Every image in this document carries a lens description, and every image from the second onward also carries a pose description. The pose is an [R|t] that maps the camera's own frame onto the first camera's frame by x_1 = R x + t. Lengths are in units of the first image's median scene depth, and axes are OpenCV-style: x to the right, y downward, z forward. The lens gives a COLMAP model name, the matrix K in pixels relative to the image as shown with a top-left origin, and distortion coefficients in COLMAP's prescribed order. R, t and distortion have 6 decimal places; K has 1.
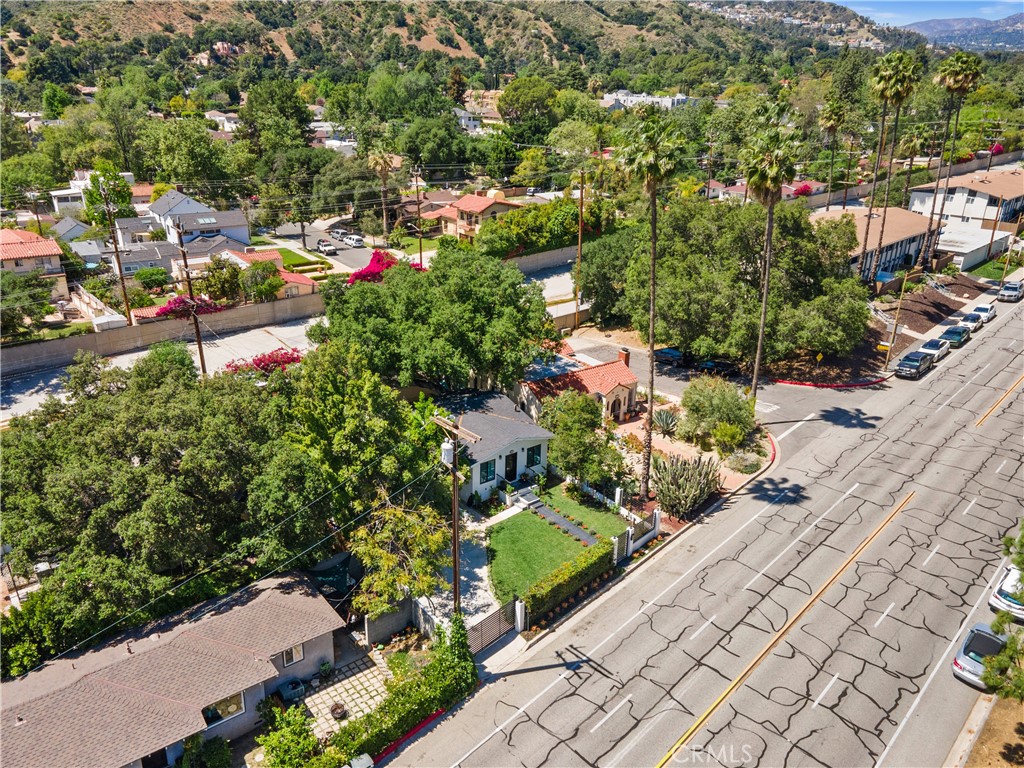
lens RADIAL K [[773.6, 0, 490.5], [0, 773.6, 387.0], [0, 0, 1]] dist [0.033018, 0.010397]
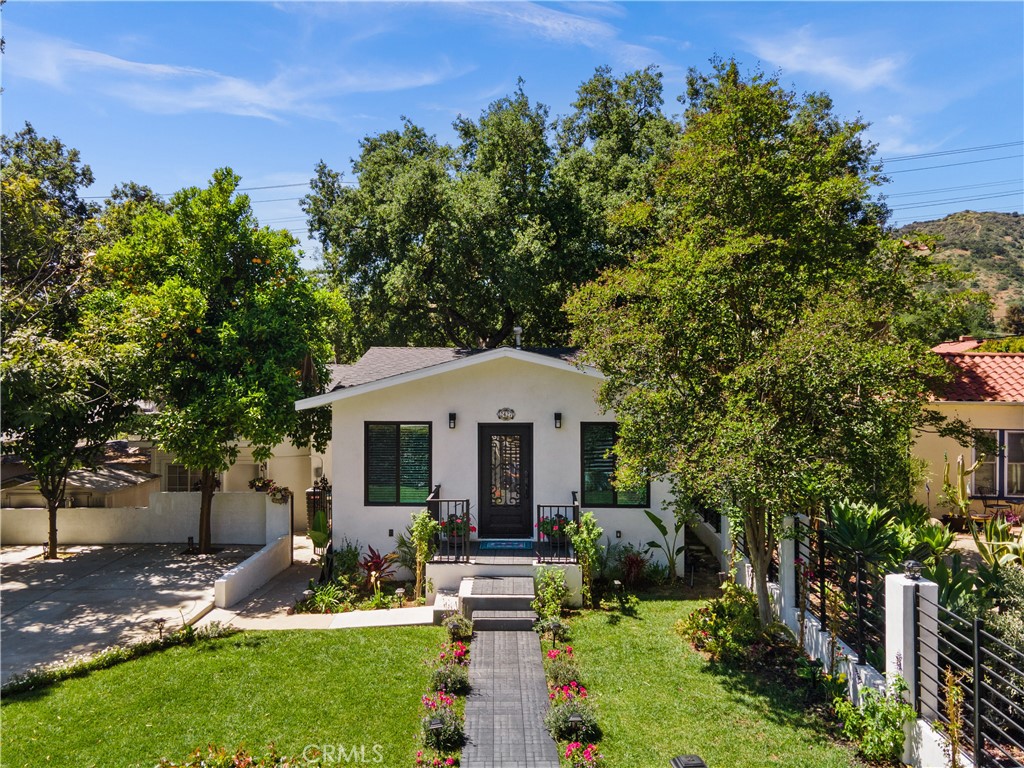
lens RADIAL K [[759.2, 0, 507.9], [0, 759.2, 368.5], [0, 0, 1]] dist [-0.003016, 0.086438]
pose [[0.786918, -0.013946, -0.616901, 0.191436], [-0.220285, 0.927520, -0.301963, 0.148165], [0.576399, 0.373514, 0.726809, 0.796718]]
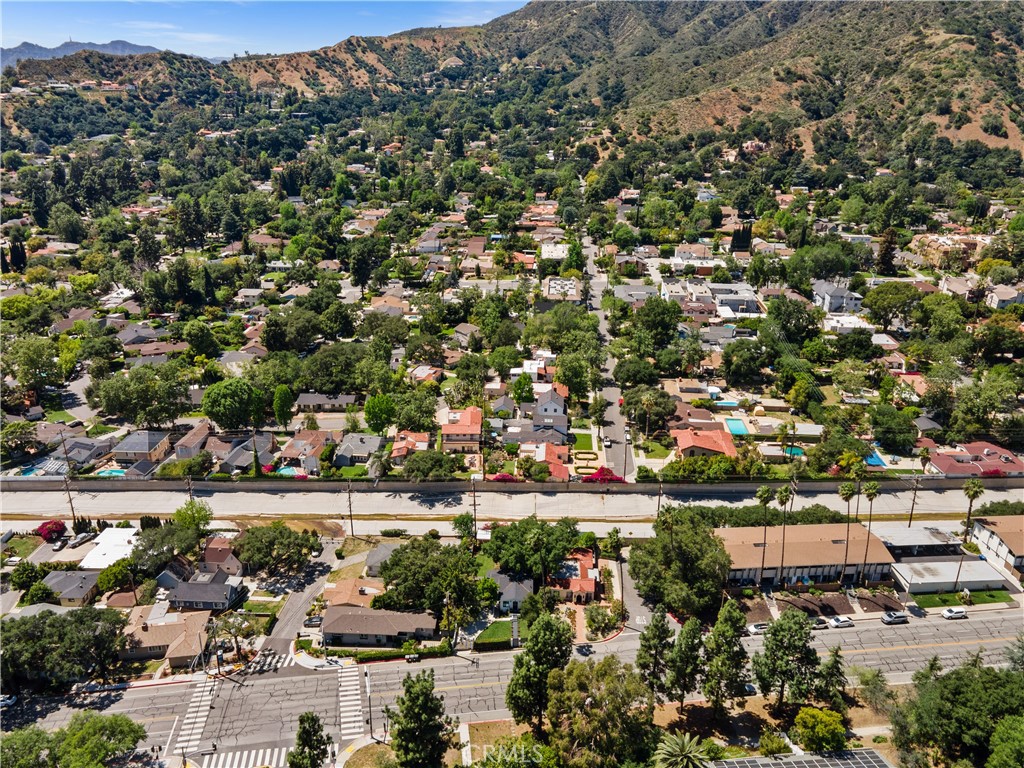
lens RADIAL K [[773.6, 0, 490.5], [0, 773.6, 387.0], [0, 0, 1]] dist [0.033018, 0.010397]
pose [[0.760913, 0.234127, -0.605141, 1.650611], [-0.223955, 0.970083, 0.093717, -1.030304], [0.608979, 0.064214, 0.790583, -1.607417]]
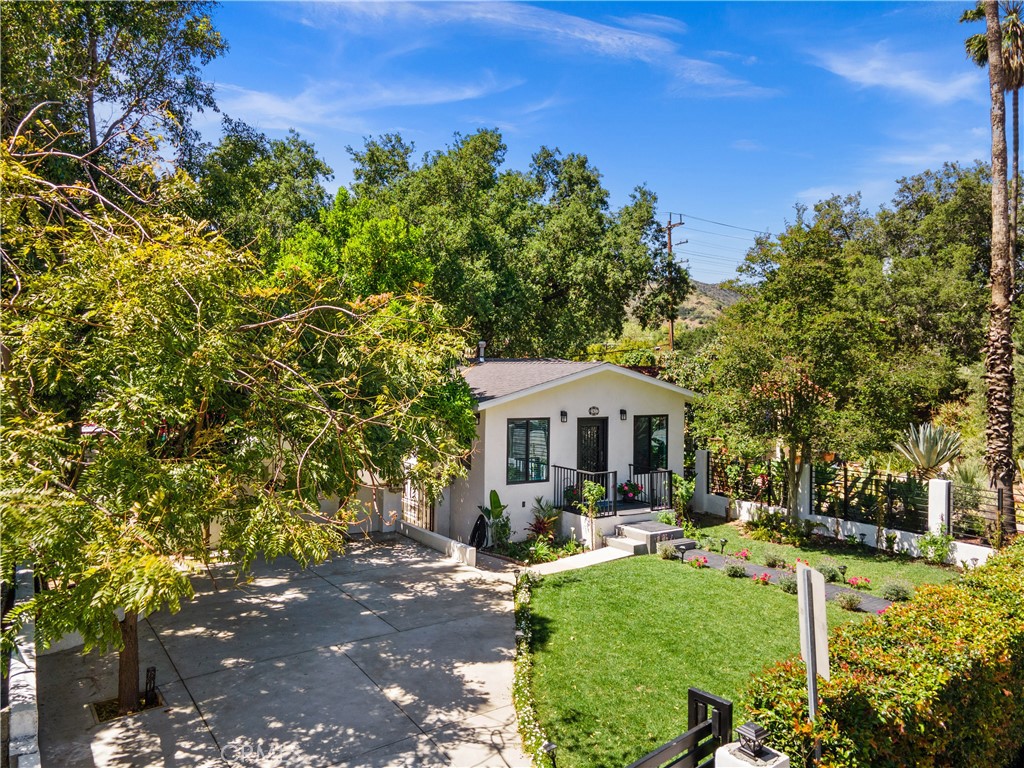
lens RADIAL K [[757.9, 0, 497.1], [0, 757.9, 364.3], [0, 0, 1]] dist [0.026039, 0.006878]
pose [[0.997436, -0.004231, -0.071434, 0.006885], [-0.022986, 0.926406, -0.375823, 0.201302], [0.067767, 0.376502, 0.923934, 0.644276]]
